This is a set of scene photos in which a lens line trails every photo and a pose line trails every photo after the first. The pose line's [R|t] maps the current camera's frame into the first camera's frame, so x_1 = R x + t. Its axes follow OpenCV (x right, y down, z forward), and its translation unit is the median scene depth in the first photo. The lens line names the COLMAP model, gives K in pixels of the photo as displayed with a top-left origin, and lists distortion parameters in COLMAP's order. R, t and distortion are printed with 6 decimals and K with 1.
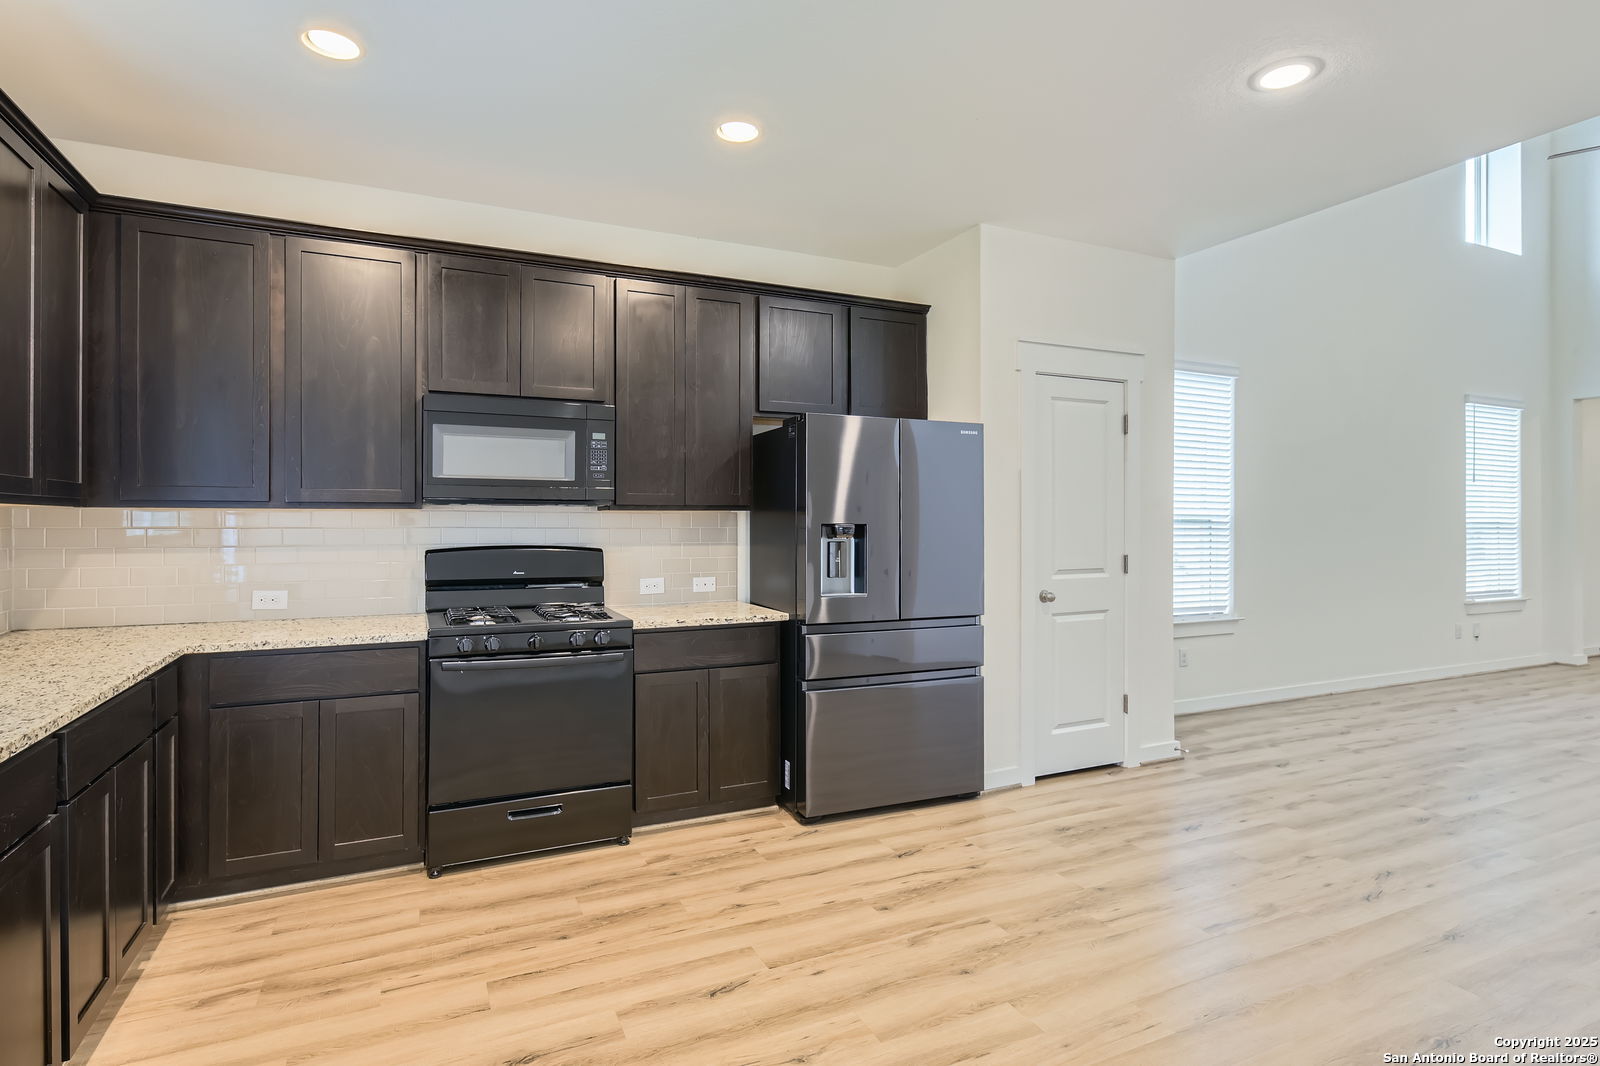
lens RADIAL K [[812.4, 0, 793.4], [0, 812.4, 522.8], [0, 0, 1]] dist [-0.003915, 0.000470]
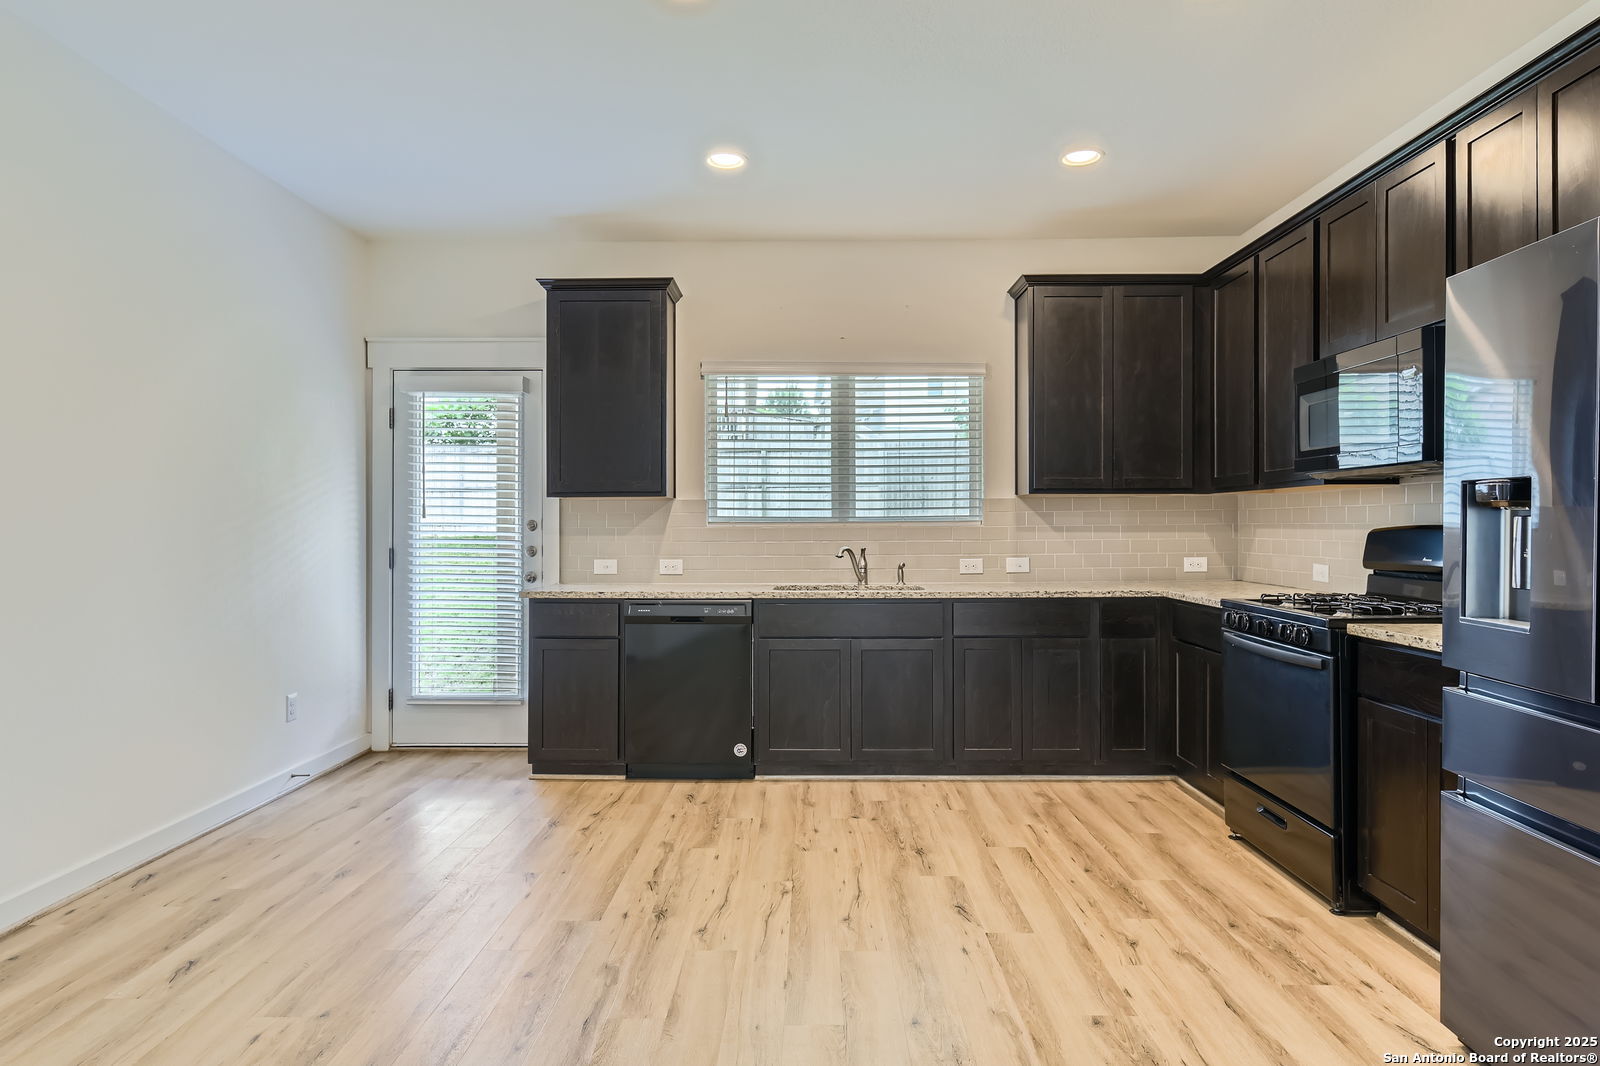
lens RADIAL K [[901.2, 0, 800.0], [0, 901.2, 533.0], [0, 0, 1]] dist [-0.002986, 0.000104]
pose [[-0.423825, 0.006320, -0.905722, 0.902154], [0.002190, 0.999980, 0.005953, 0.039128], [0.905742, 0.000540, -0.423830, 1.059423]]
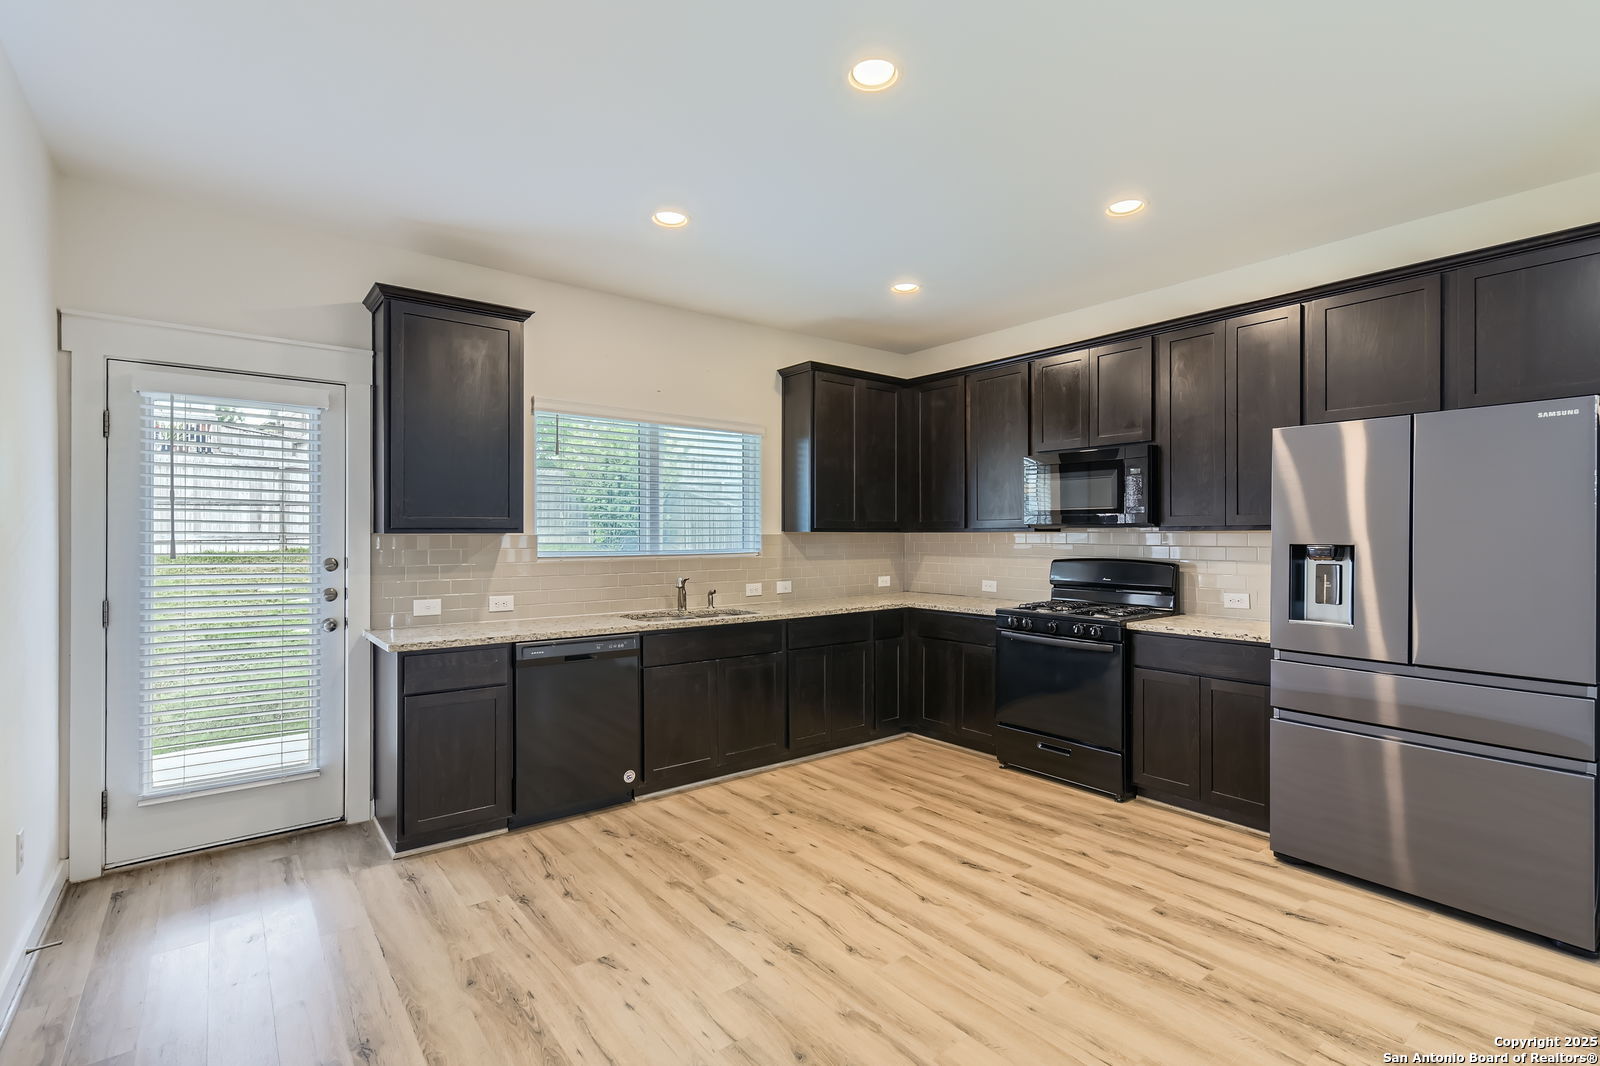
lens RADIAL K [[717.7, 0, 792.0], [0, 717.7, 545.7], [0, 0, 1]] dist [-0.002827, 0.000389]
pose [[0.219399, 0.008310, -0.975600, 0.870686], [0.004075, 0.999947, 0.009433, -0.005951], [0.975627, -0.006045, 0.219353, 0.327892]]
